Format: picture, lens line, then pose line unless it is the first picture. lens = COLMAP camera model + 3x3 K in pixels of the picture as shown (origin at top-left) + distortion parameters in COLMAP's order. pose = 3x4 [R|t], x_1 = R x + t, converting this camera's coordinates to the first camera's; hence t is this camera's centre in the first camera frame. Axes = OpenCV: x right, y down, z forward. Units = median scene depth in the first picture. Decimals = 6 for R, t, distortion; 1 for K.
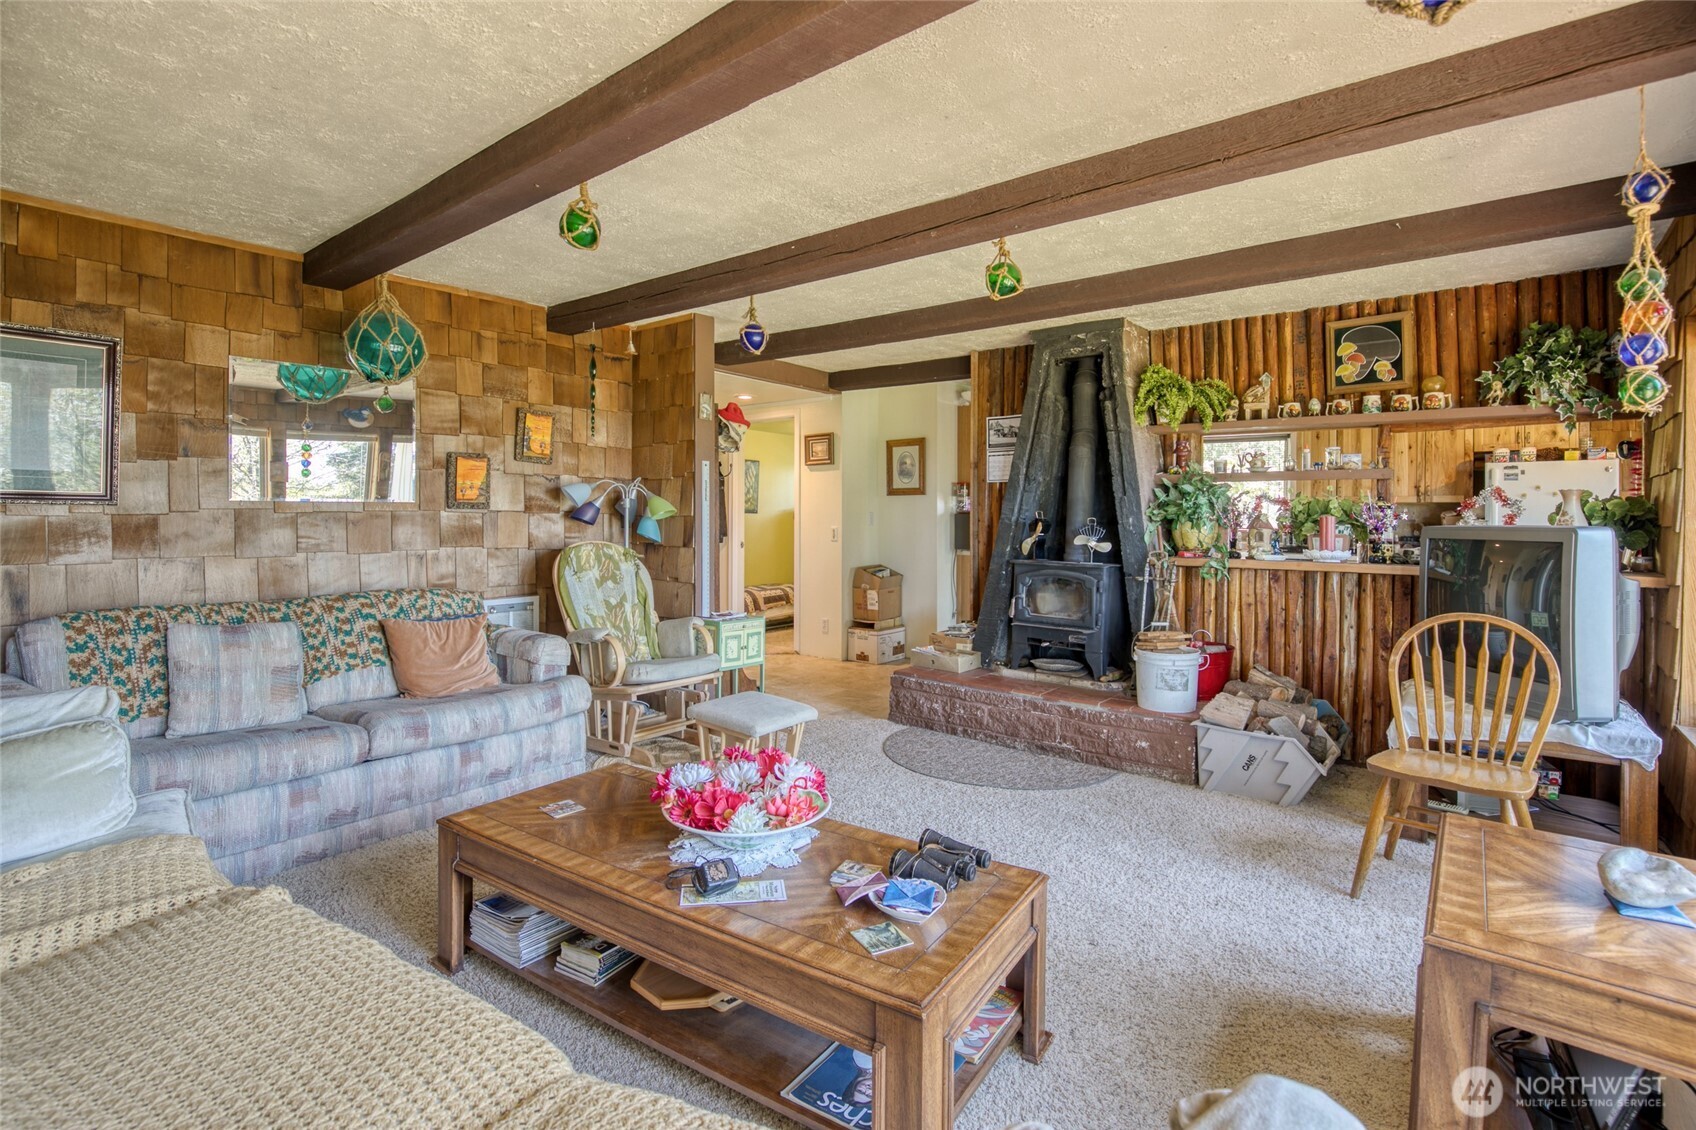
lens RADIAL K [[803.7, 0, 915.7], [0, 803.7, 540.7], [0, 0, 1]] dist [-0.032941, 0.004877]
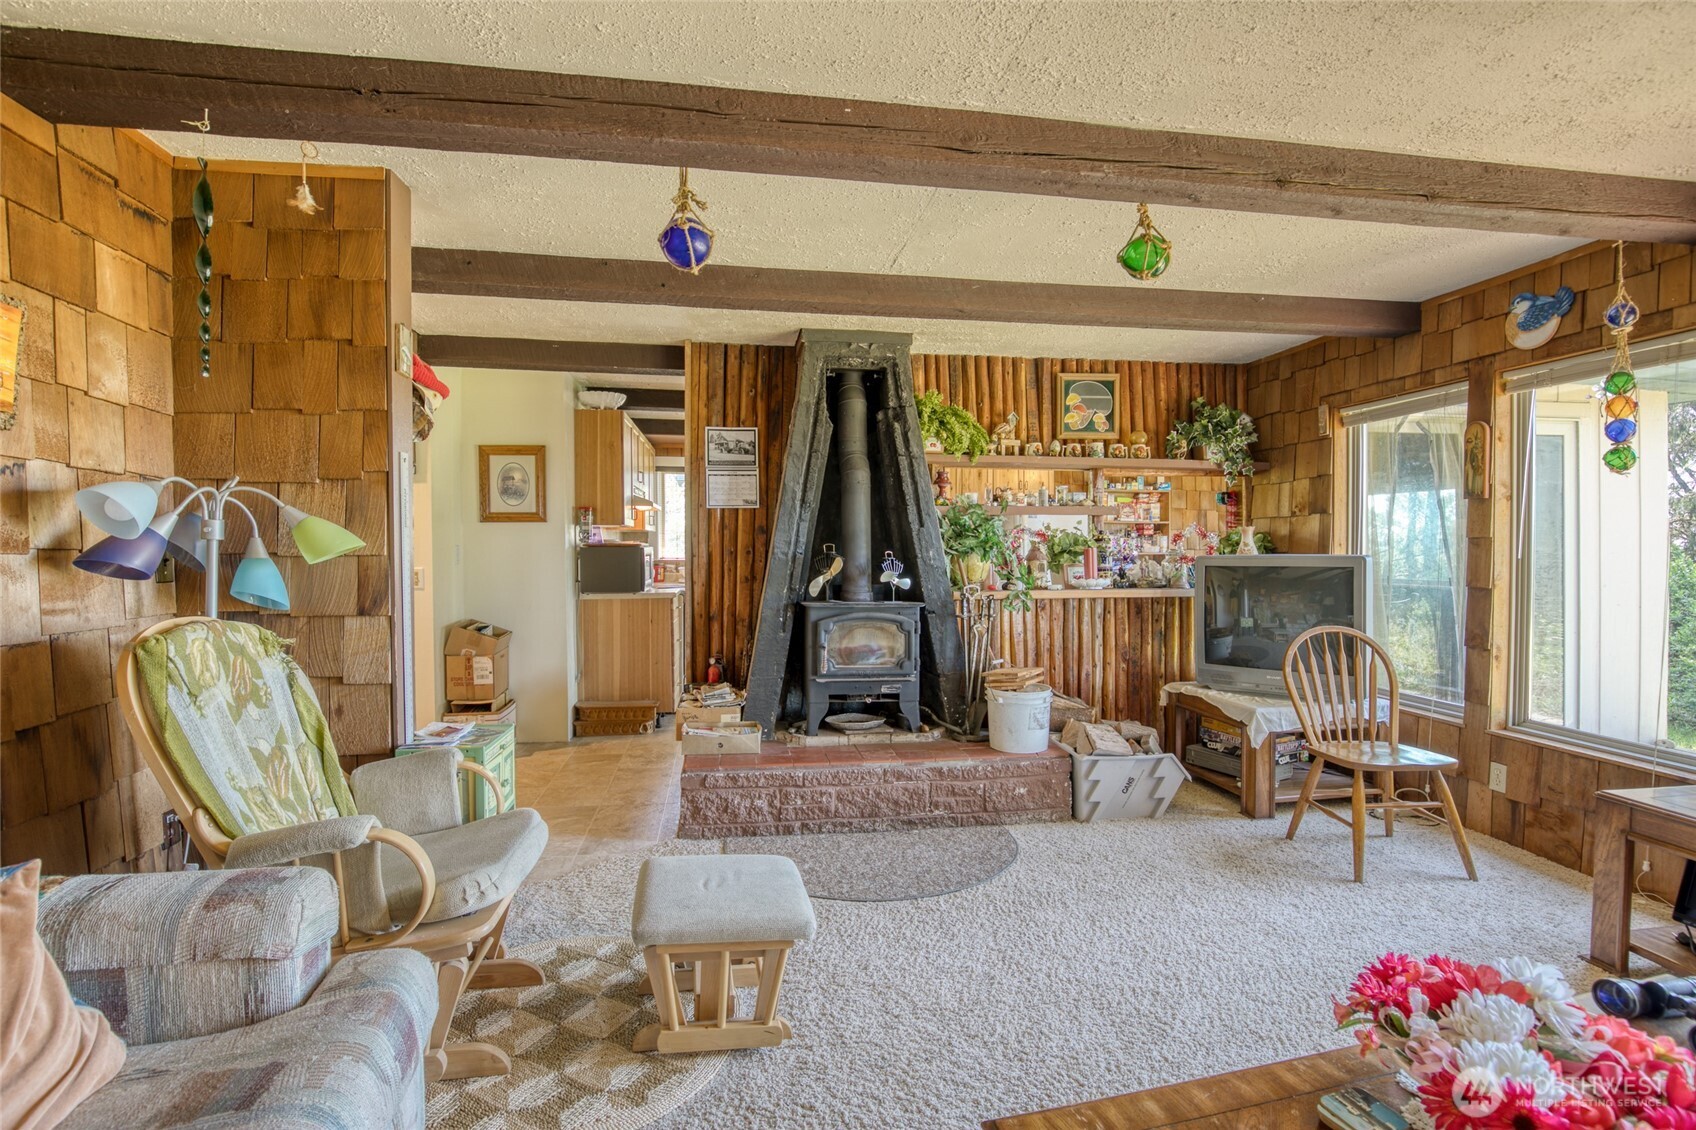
lens RADIAL K [[758.5, 0, 853.8], [0, 758.5, 570.4], [0, 0, 1]] dist [-0.030890, 0.004366]
pose [[0.702346, -0.027949, 0.711286, -0.441930], [0.026937, 0.999557, 0.012679, -0.020564], [-0.711326, 0.010255, 0.702788, 0.468493]]
